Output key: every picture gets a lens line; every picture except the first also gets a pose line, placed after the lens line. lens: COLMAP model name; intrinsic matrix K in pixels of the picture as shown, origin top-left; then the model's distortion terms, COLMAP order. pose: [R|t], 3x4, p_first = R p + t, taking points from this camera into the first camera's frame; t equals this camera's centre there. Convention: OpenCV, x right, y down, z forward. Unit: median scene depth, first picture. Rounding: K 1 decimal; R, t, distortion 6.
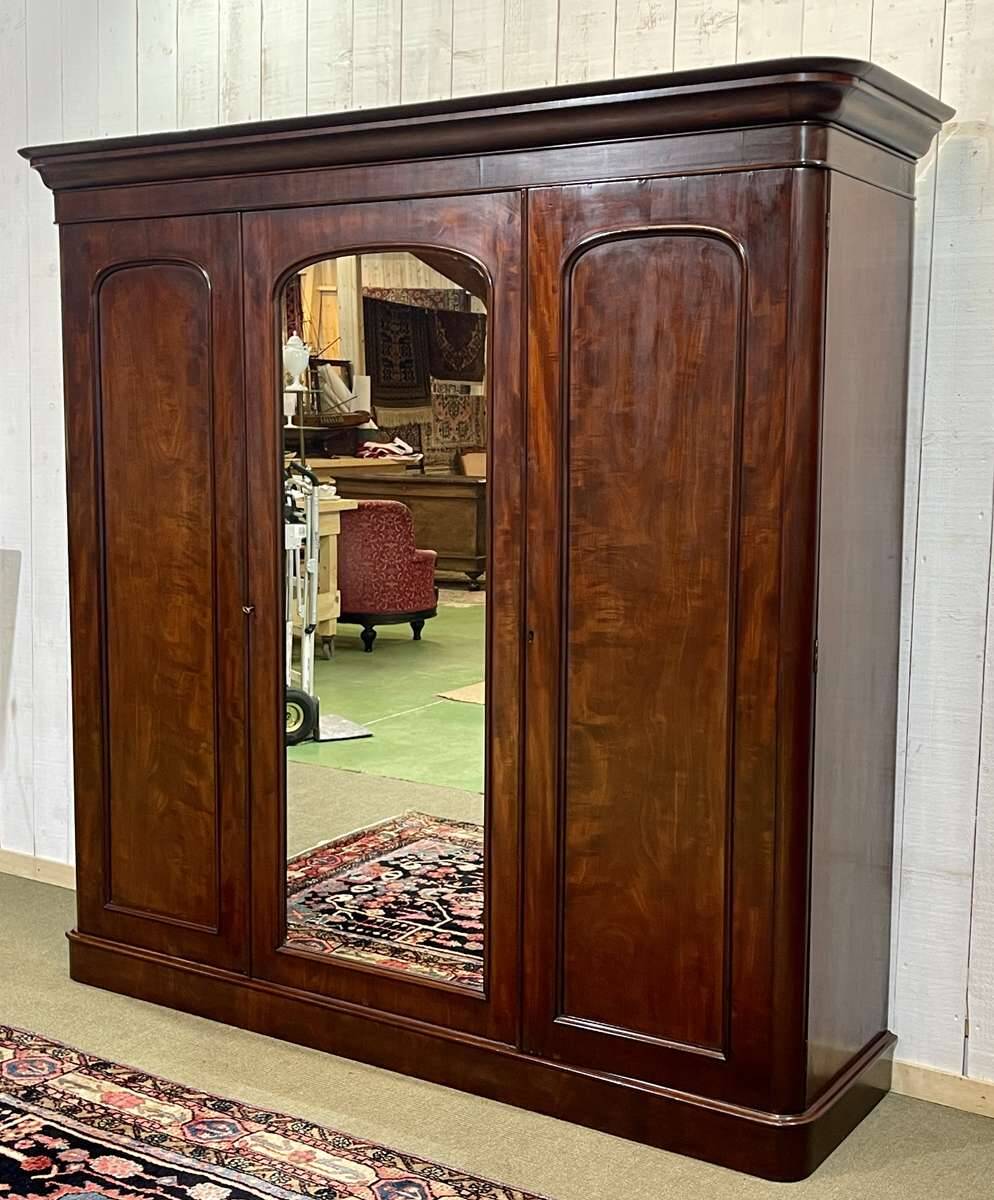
lens RADIAL K [[1561.0, 0, 497.1], [0, 1561.0, 593.7], [0, 0, 1]] dist [0.039695, 0.000000]
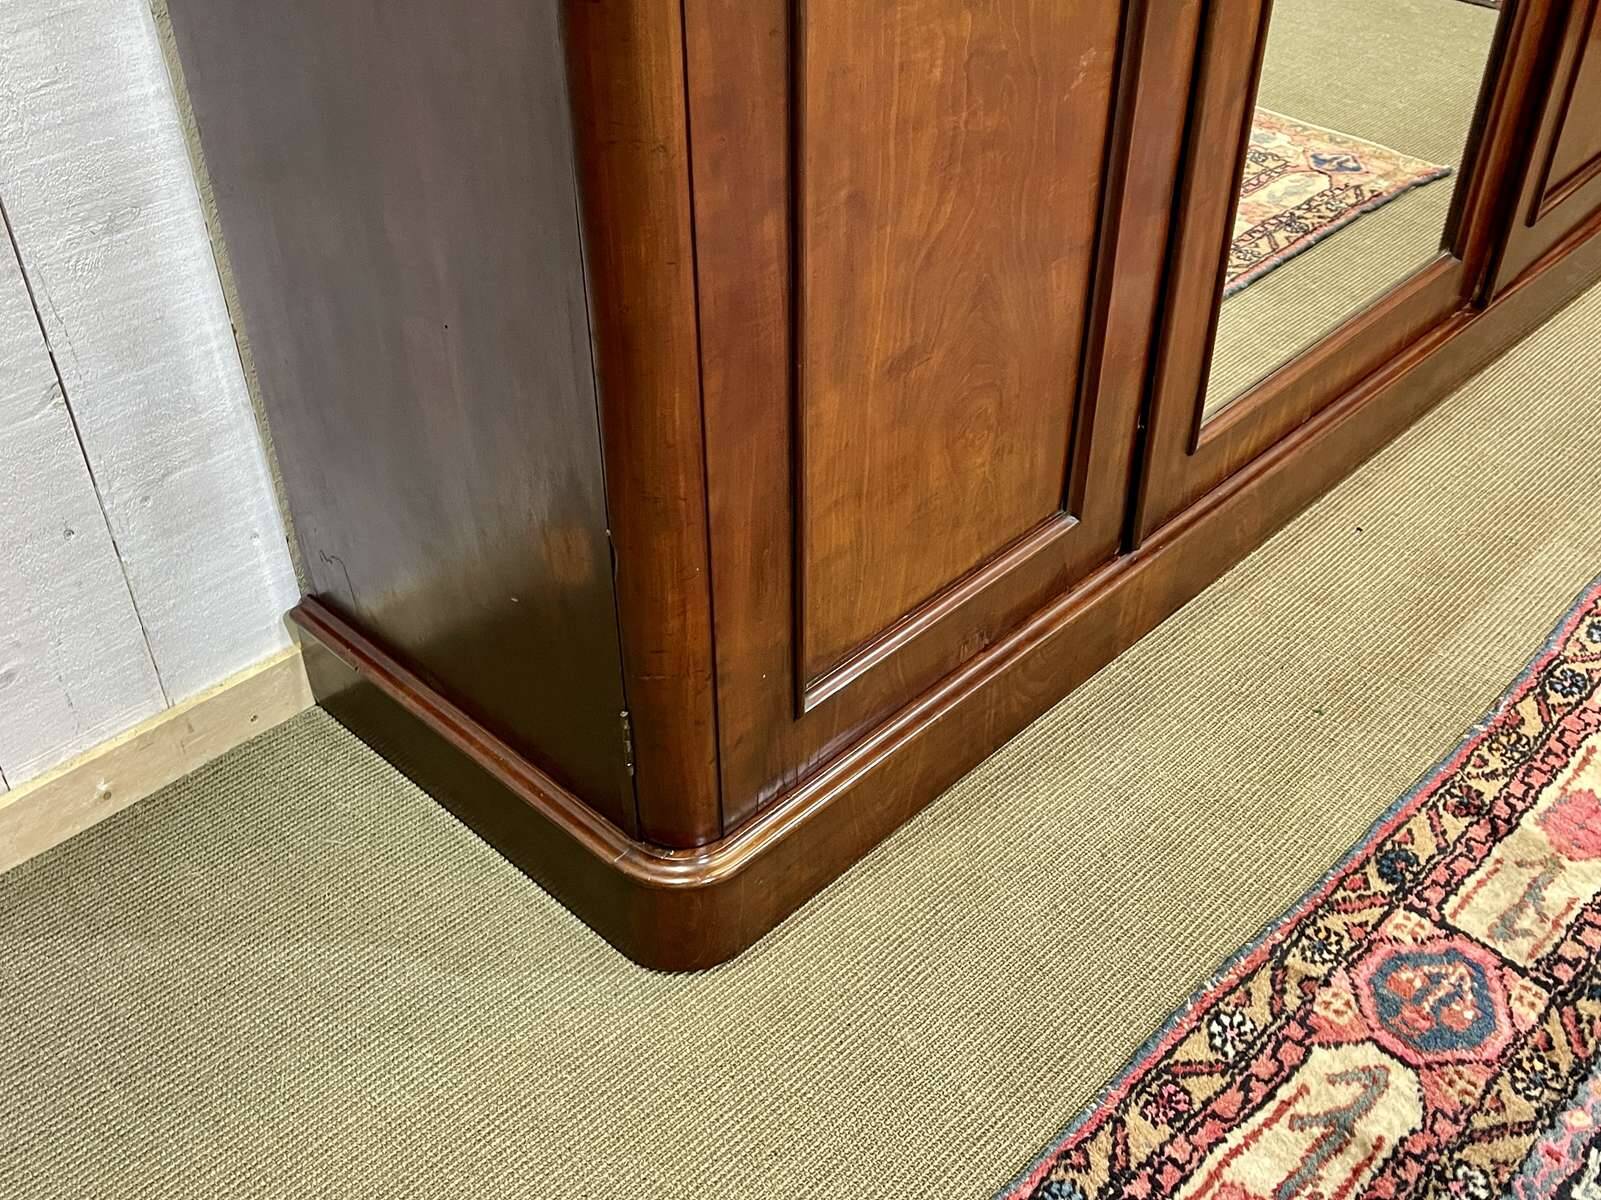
lens RADIAL K [[1576.3, 0, 827.5], [0, 1576.3, 566.9], [0, 0, 1]] dist [0.043307, 0.000000]
pose [[0.190032, -0.583162, 0.789816, -0.612869], [0.108437, 0.812021, 0.573466, -0.013267], [-0.975771, -0.023331, 0.217546, 1.160256]]
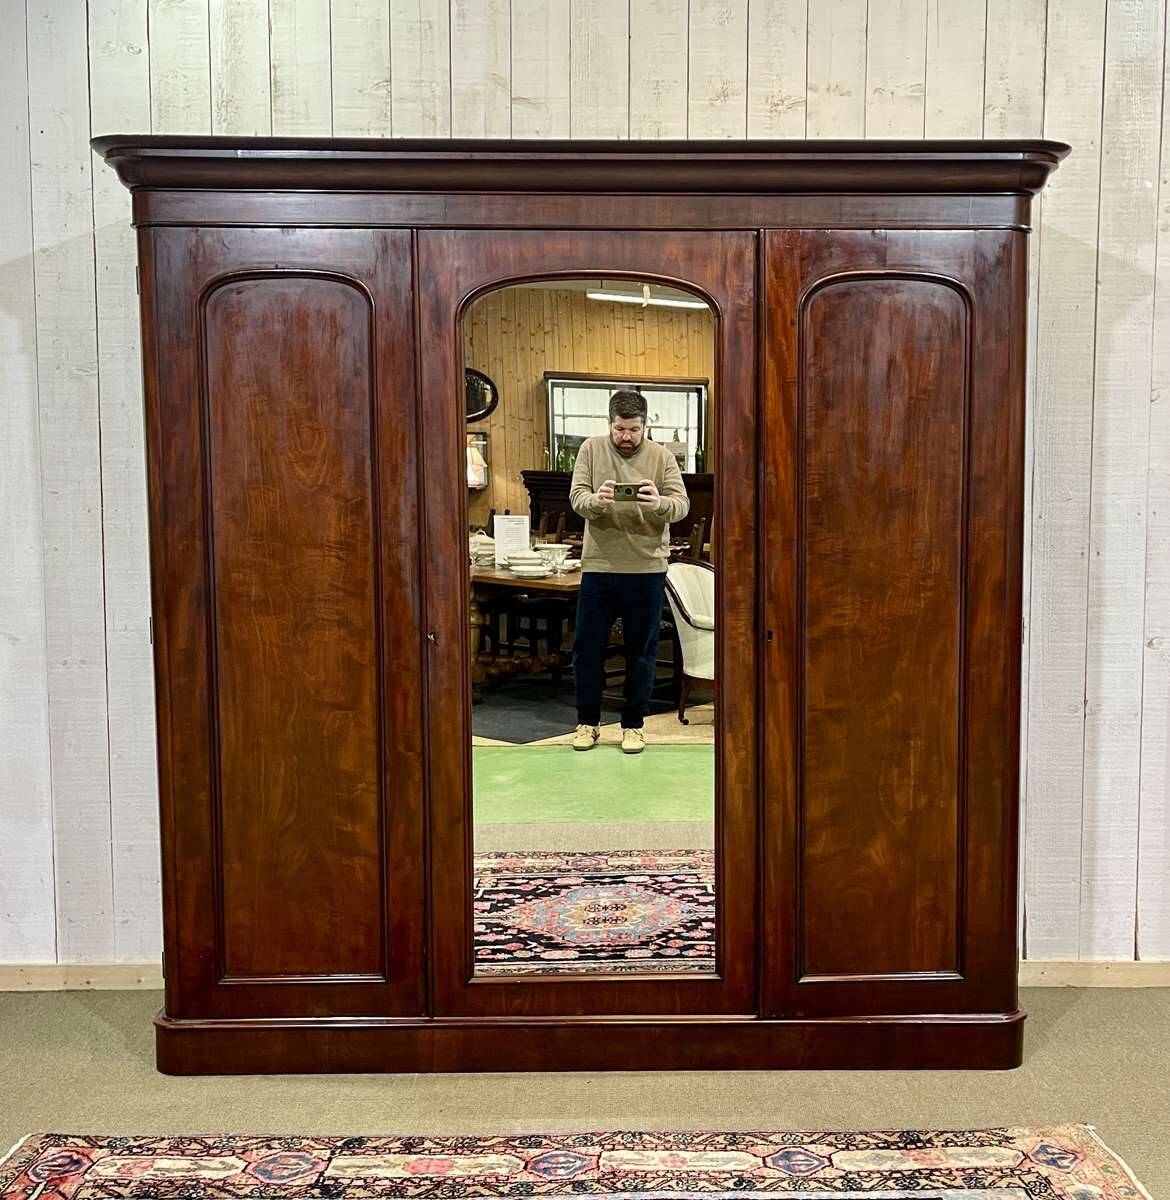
lens RADIAL K [[1352.4, 0, 637.2], [0, 1352.4, 601.9], [0, 0, 1]] dist [0.042776, 0.000000]
pose [[0.836534, -0.058068, 0.544829, -0.581514], [0.071066, 0.997468, -0.002806, -0.000308], [-0.543286, 0.041066, 0.838543, 0.252827]]
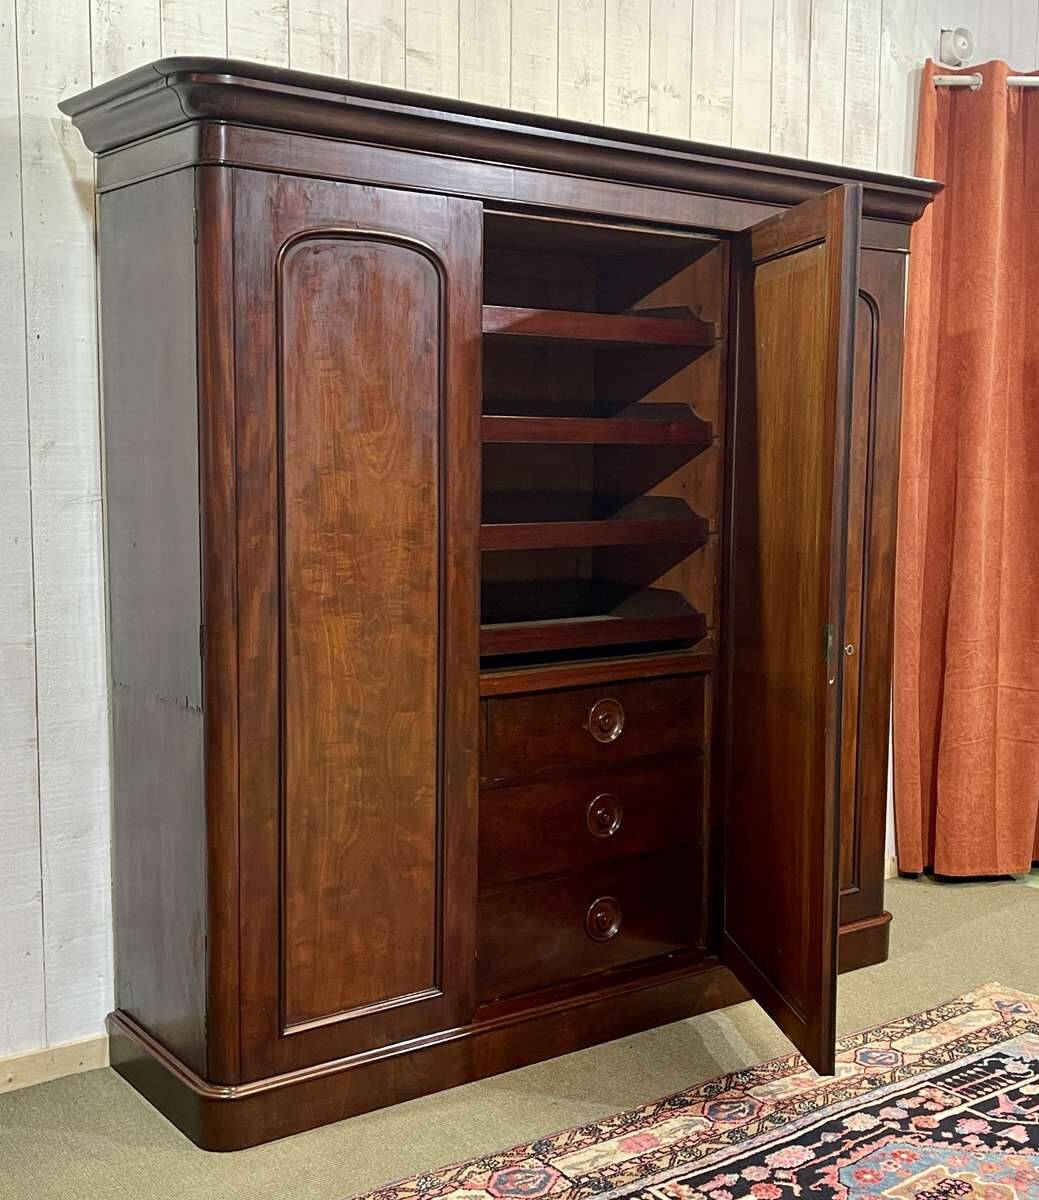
lens RADIAL K [[1514.9, 0, 562.2], [0, 1514.9, 598.3], [0, 0, 1]] dist [0.047495, 0.000000]
pose [[0.351687, -0.105601, 0.930142, -1.126172], [0.094621, 0.992538, 0.076909, -0.083537], [-0.931323, 0.060963, 0.359054, 0.722820]]
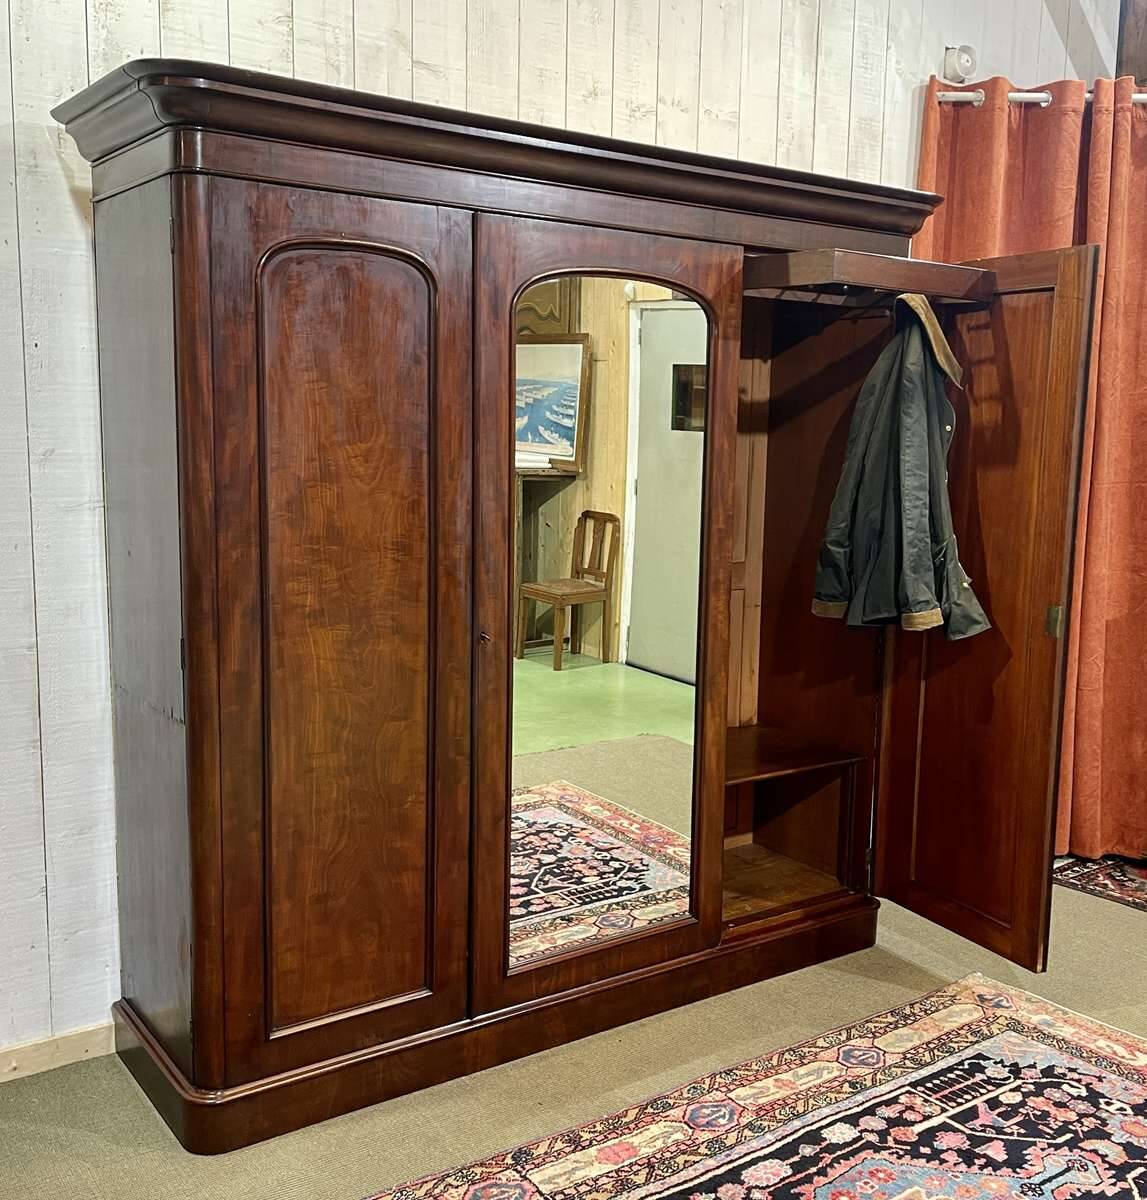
lens RADIAL K [[1292.9, 0, 581.2], [0, 1292.9, 601.7], [0, 0, 1]] dist [0.041405, 0.000000]
pose [[0.377910, -0.132668, 0.916288, -0.973133], [0.086408, 0.990414, 0.107764, -0.103384], [-0.921801, 0.038449, 0.385751, 0.731846]]
